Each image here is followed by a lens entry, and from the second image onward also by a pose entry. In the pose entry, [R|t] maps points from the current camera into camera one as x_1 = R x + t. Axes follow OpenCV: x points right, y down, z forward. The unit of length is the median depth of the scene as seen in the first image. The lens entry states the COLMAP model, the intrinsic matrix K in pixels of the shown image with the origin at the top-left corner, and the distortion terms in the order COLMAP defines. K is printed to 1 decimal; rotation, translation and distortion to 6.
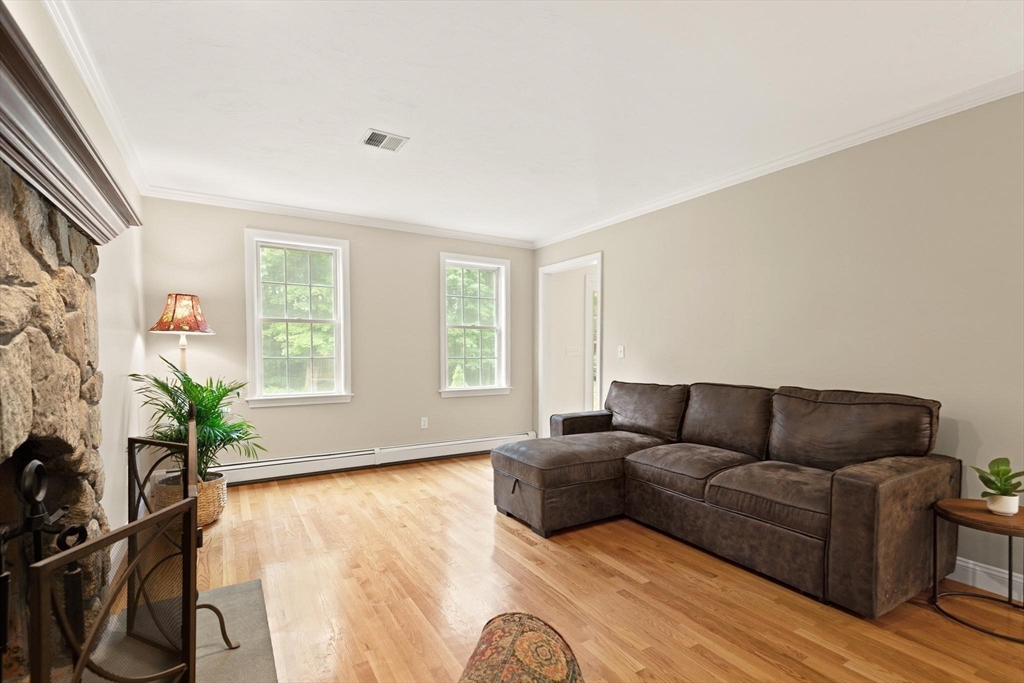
lens RADIAL K [[466.7, 0, 531.5], [0, 466.7, 354.7], [0, 0, 1]] dist [0.004235, -0.000860]
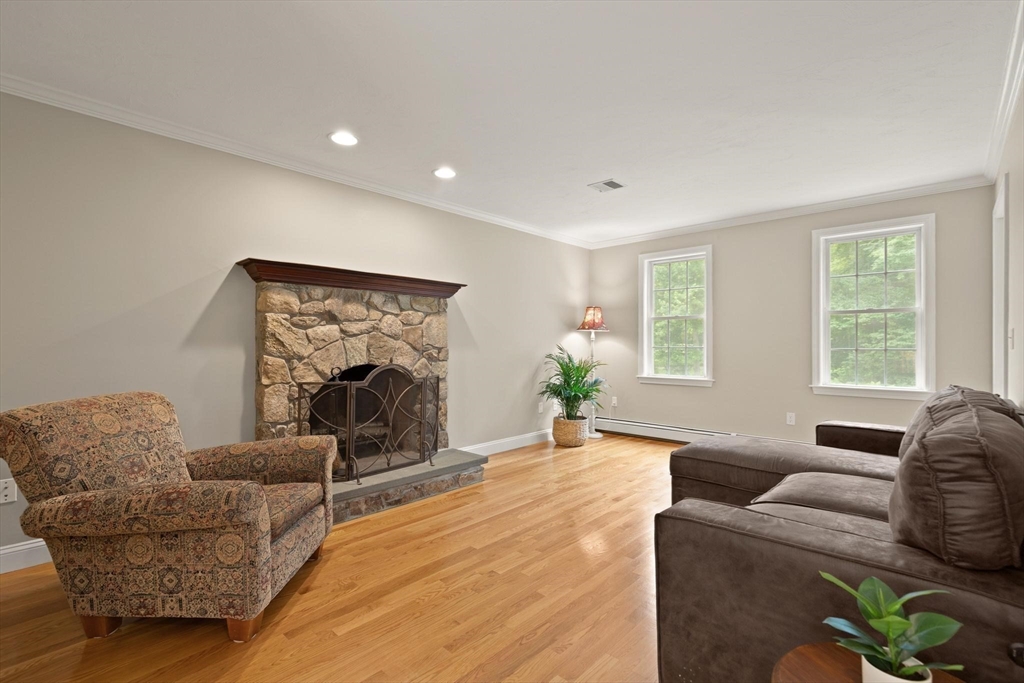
lens RADIAL K [[466.7, 0, 516.0], [0, 466.7, 340.8], [0, 0, 1]] dist [0.004235, -0.000860]
pose [[0.249129, 0.000935, -0.968470, 0.668134], [-0.007112, 0.999974, -0.000864, -0.006747], [0.968444, 0.007103, 0.249129, 0.294471]]
